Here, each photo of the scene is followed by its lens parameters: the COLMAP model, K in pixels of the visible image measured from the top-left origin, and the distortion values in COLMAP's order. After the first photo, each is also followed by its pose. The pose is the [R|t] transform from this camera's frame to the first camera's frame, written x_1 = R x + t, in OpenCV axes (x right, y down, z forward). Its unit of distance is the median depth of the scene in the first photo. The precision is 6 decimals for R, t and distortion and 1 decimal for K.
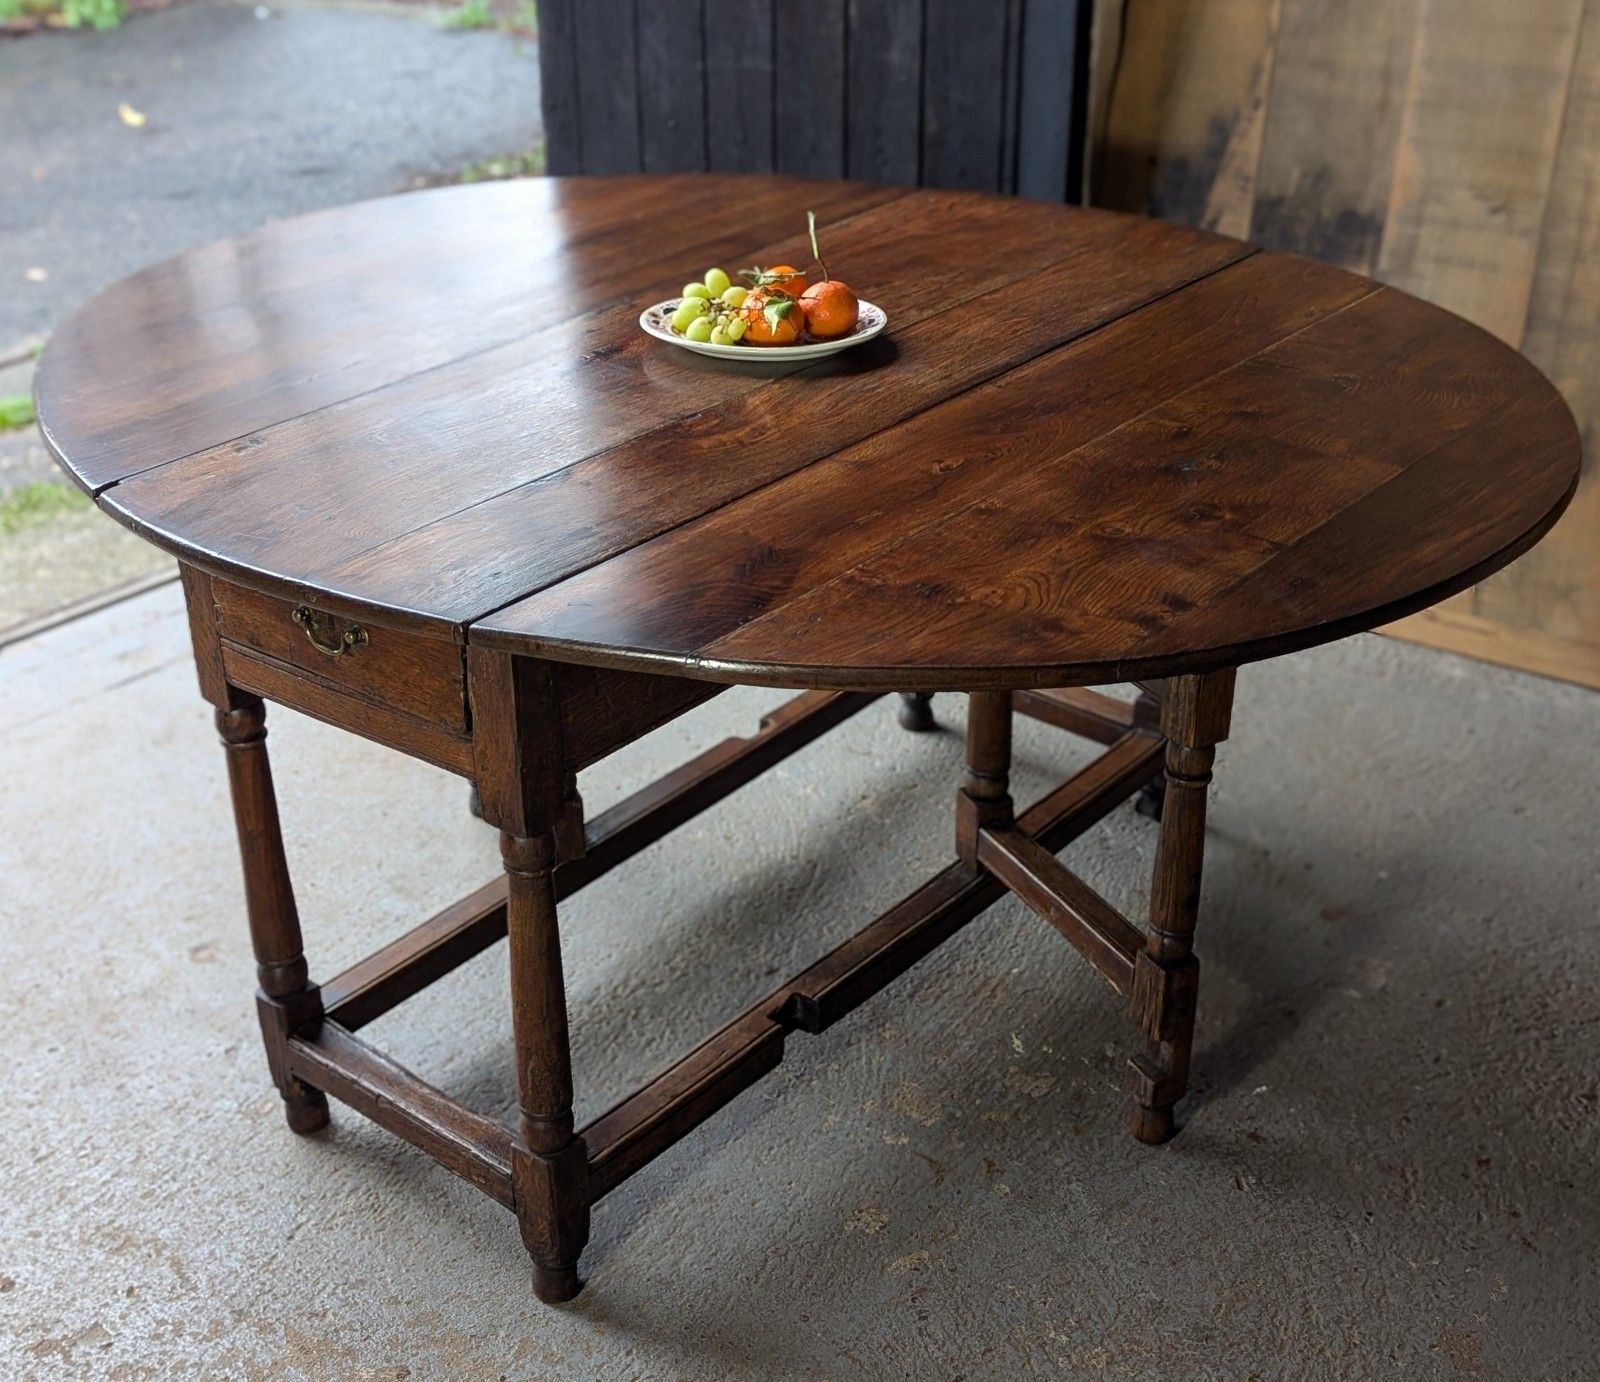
lens RADIAL K [[2207.5, 0, 727.3], [0, 2207.5, 653.6], [0, 0, 1]] dist [0.063094, -0.049037]
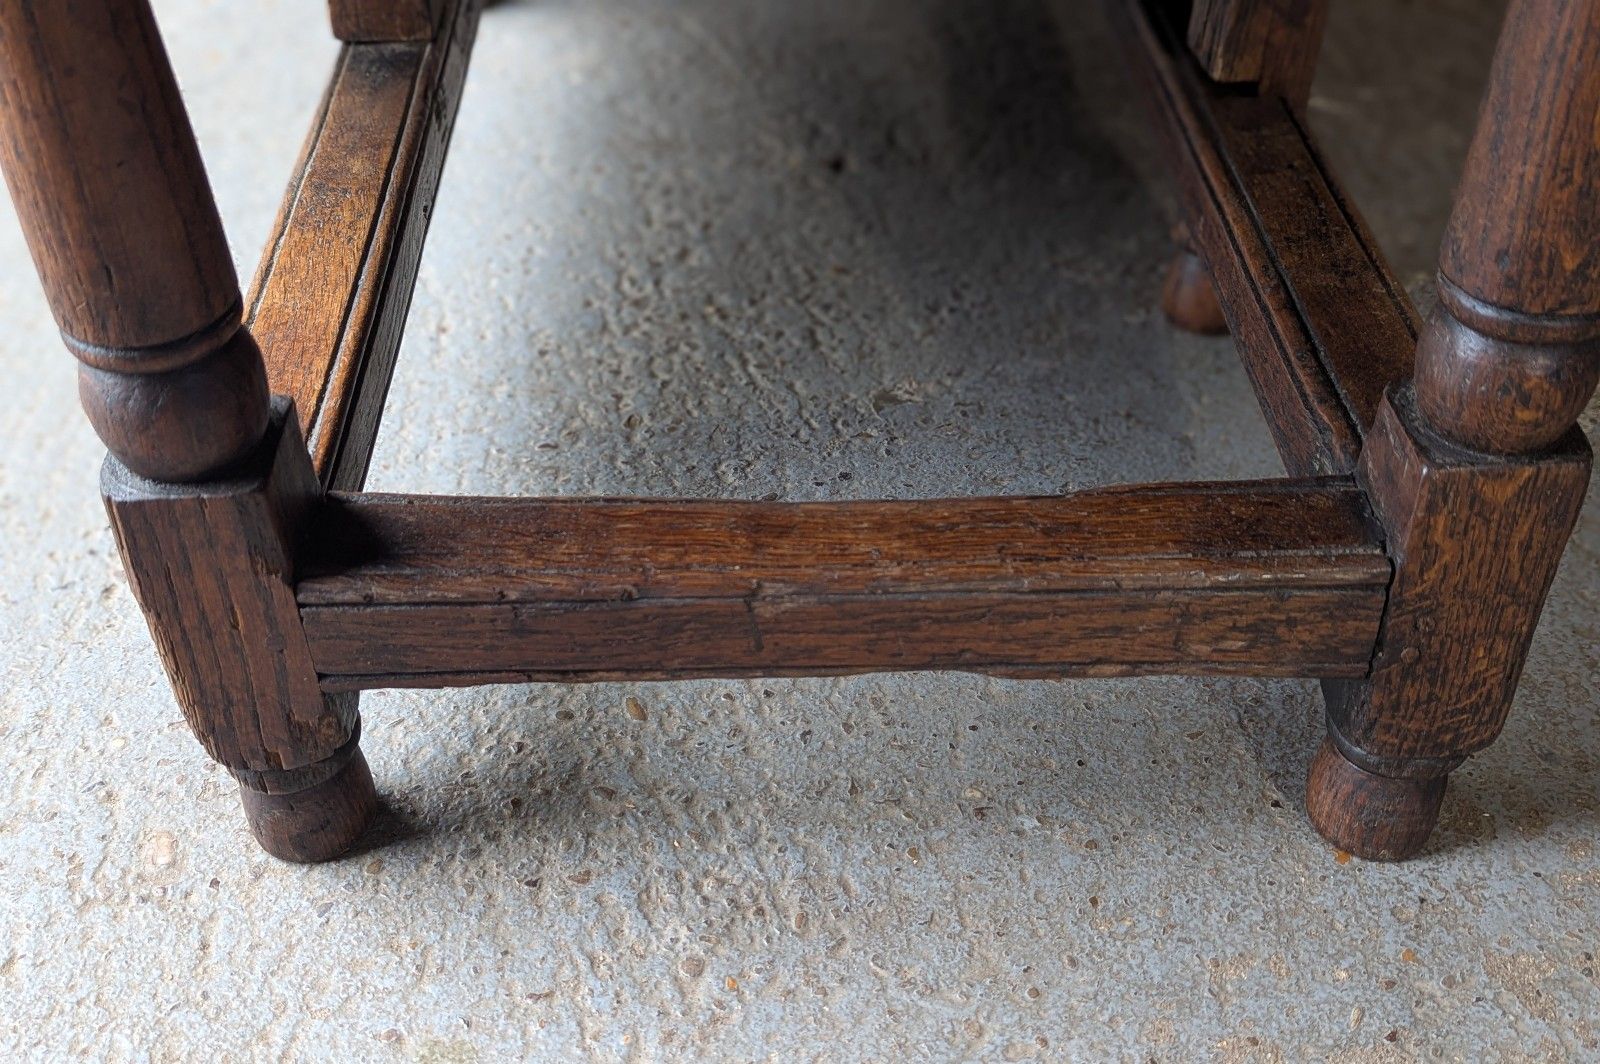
lens RADIAL K [[1737.1, 0, 806.1], [0, 1737.1, 612.8], [0, 0, 1]] dist [0.081399, -0.131097]
pose [[0.735930, -0.423253, 0.528454, -0.272354], [0.290091, 0.902359, 0.318740, 0.120800], [-0.611763, -0.081270, 0.786855, 0.767543]]
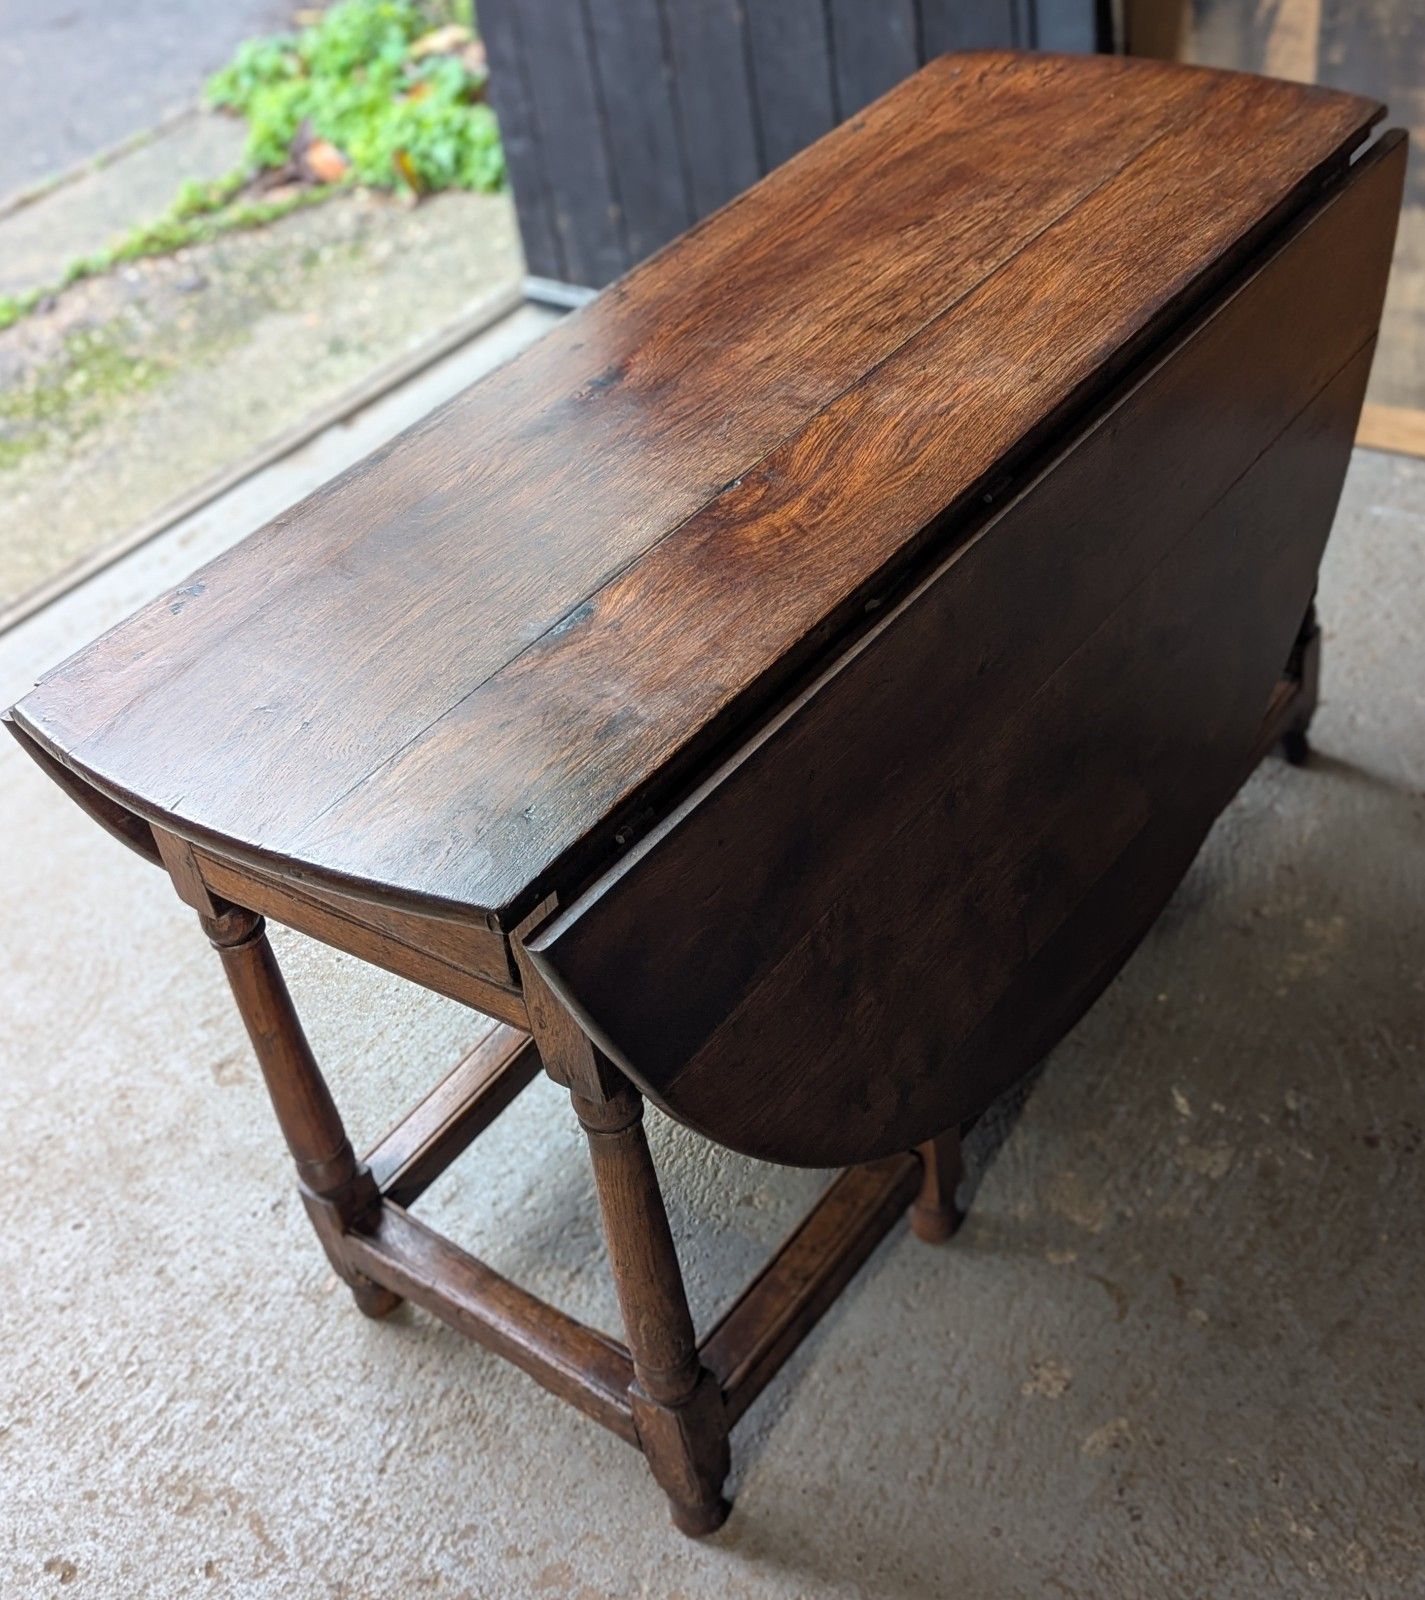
lens RADIAL K [[2183.4, 0, 673.8], [0, 2183.4, 657.1], [0, 0, 1]] dist [0.062905, -0.041918]
pose [[0.991726, -0.125541, -0.026825, -0.020808], [0.128174, 0.980010, 0.152157, -0.157120], [0.007187, -0.154337, 0.987992, 0.197071]]
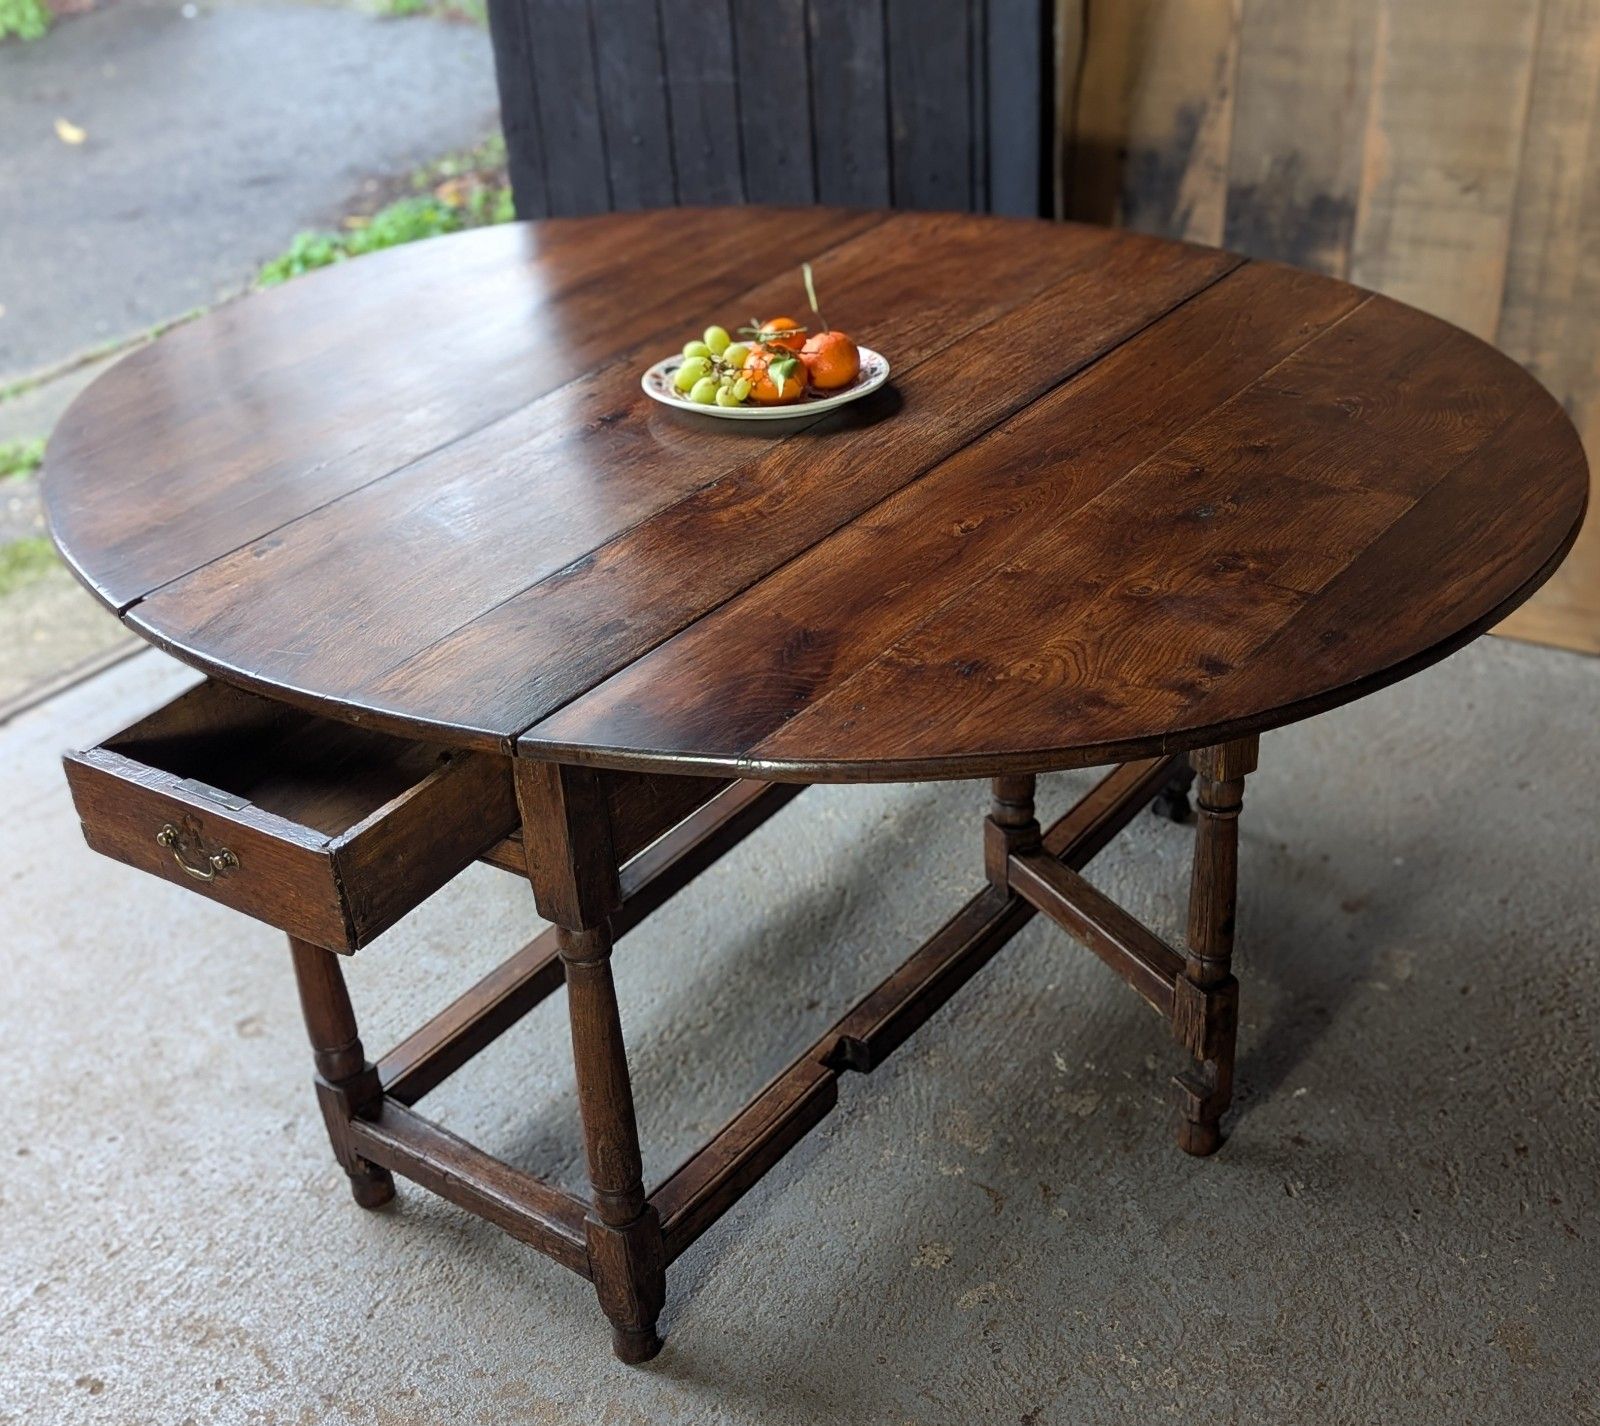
lens RADIAL K [[2183.4, 0, 761.0], [0, 2183.4, 711.8], [0, 0, 1]] dist [0.062905, -0.041918]
pose [[0.996960, -0.072850, 0.027621, -0.024640], [0.071269, 0.995970, 0.054454, -0.053576], [-0.031477, -0.052320, 0.998134, 0.002364]]
